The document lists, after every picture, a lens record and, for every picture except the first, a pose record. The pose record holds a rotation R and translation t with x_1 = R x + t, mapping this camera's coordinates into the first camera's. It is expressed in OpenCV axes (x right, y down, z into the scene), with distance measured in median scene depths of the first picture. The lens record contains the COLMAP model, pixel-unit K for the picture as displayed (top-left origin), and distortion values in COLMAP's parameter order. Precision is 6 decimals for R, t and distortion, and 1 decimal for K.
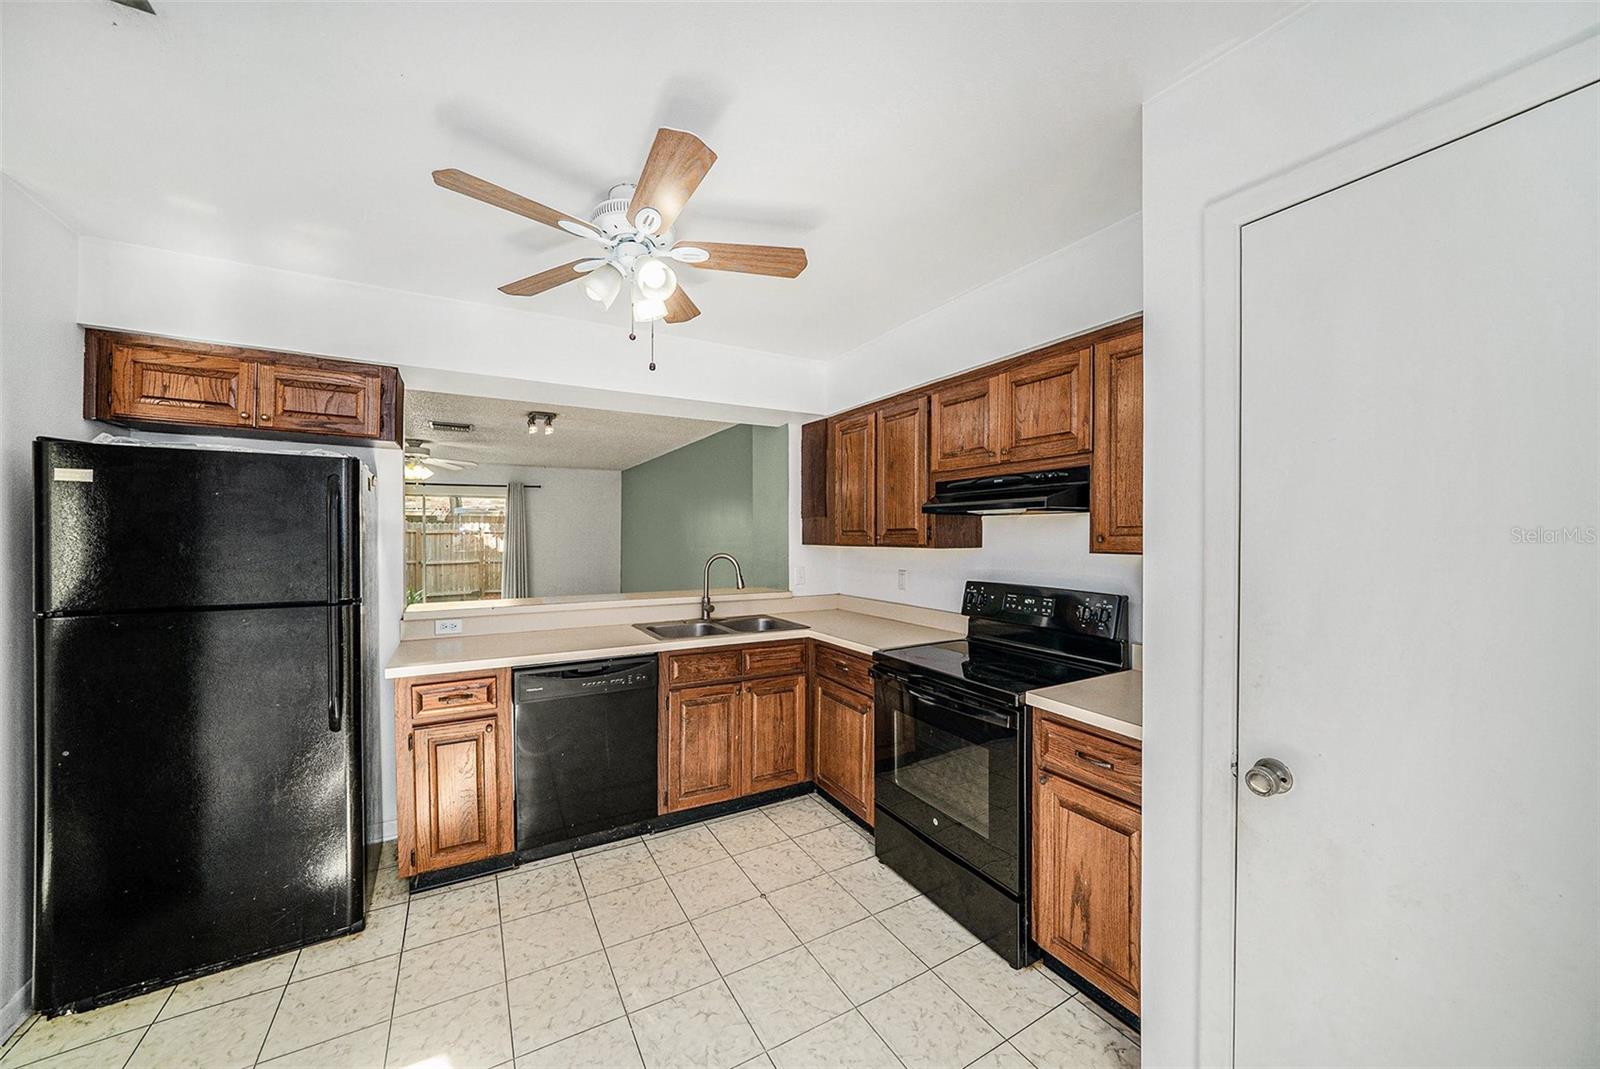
lens RADIAL K [[576.3, 0, 776.9], [0, 576.3, 532.6], [0, 0, 1]] dist [-0.000446, -0.000159]
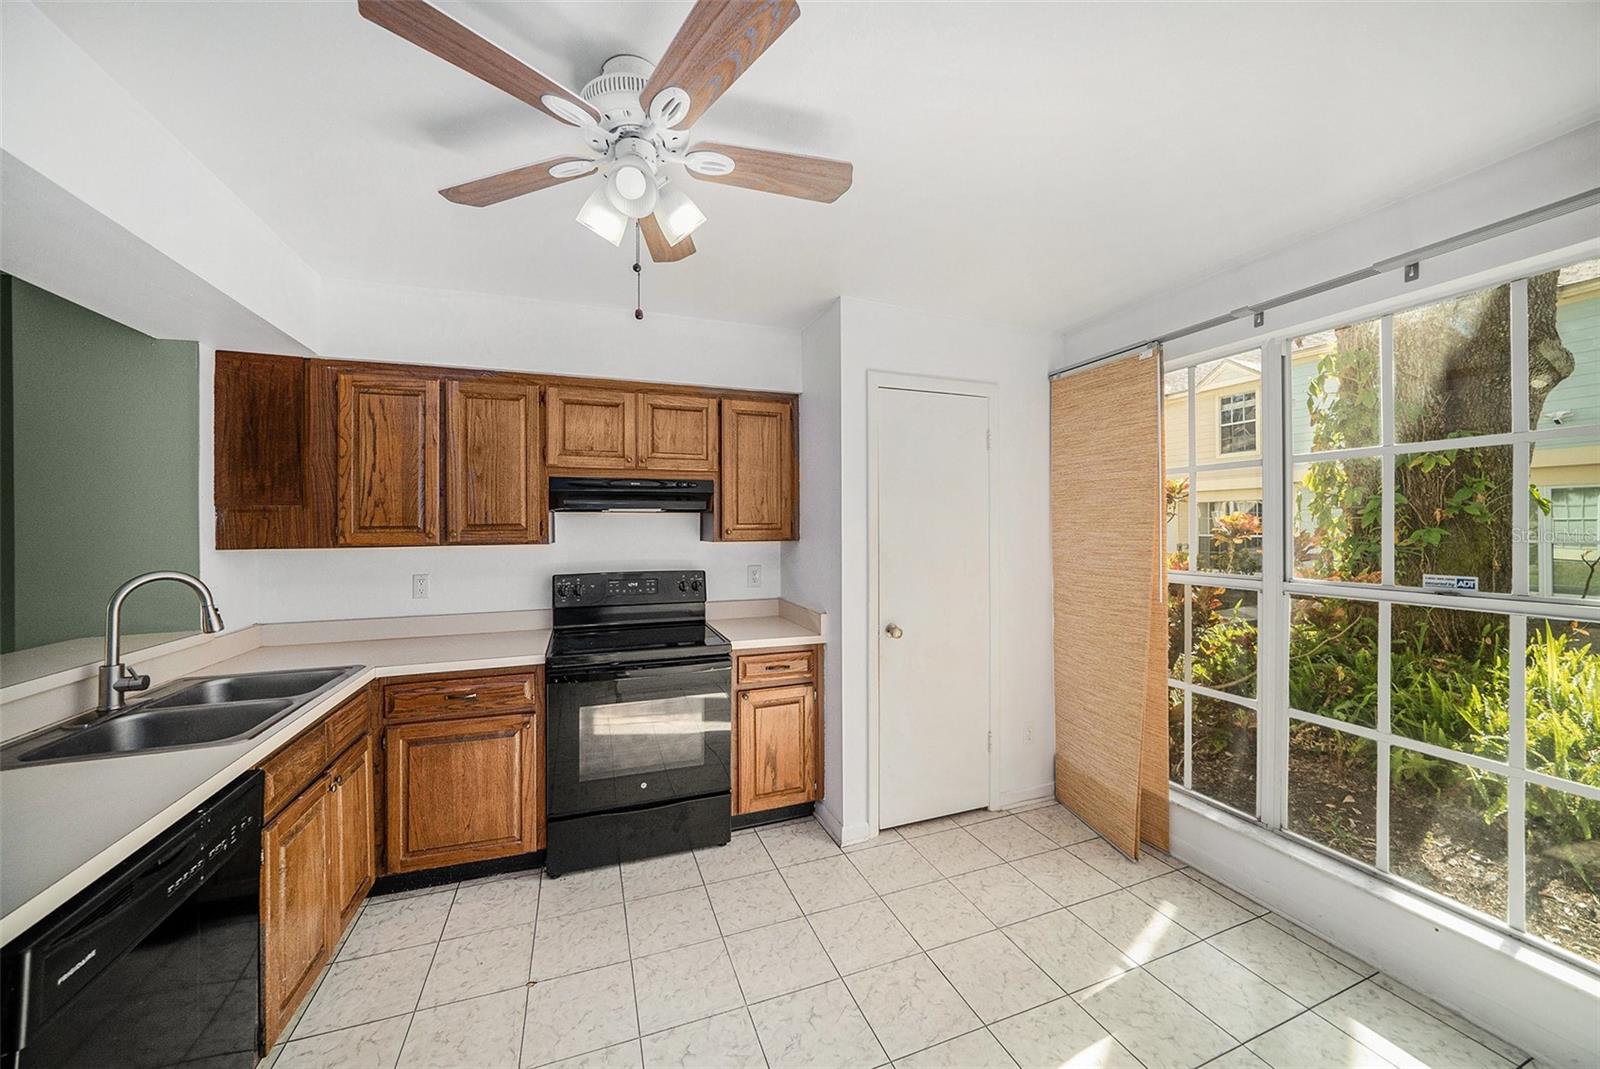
lens RADIAL K [[584.0, 0, 806.0], [0, 584.0, 526.9], [0, 0, 1]] dist [0.000172, -0.000003]
pose [[0.138400, -0.002259, 0.990374, -0.664410], [0.004409, 0.999989, 0.001665, -0.001503], [-0.990367, 0.004136, 0.138408, 0.436785]]
